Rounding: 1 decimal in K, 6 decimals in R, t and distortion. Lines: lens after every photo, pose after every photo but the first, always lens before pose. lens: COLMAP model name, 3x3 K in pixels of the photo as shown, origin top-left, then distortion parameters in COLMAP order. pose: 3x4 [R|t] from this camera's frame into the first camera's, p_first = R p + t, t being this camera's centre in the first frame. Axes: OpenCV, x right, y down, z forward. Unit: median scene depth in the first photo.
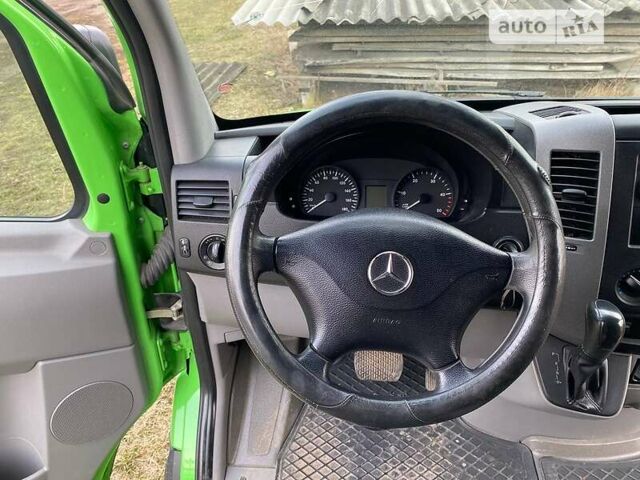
lens RADIAL K [[463.0, 0, 318.1], [0, 463.0, 239.6], [0, 0, 1]] dist [-0.003894, 0.004221]
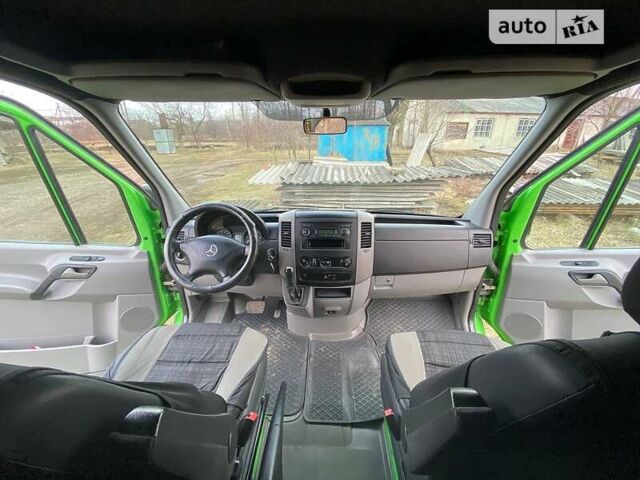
lens RADIAL K [[243.4, 0, 321.8], [0, 243.4, 239.4], [0, 0, 1]] dist [-0.029617, -0.001843]
pose [[0.998601, -0.002833, 0.052805, 0.109800], [0.013769, 0.978049, -0.207918, 0.046864], [-0.051057, 0.208354, 0.976720, -0.108256]]
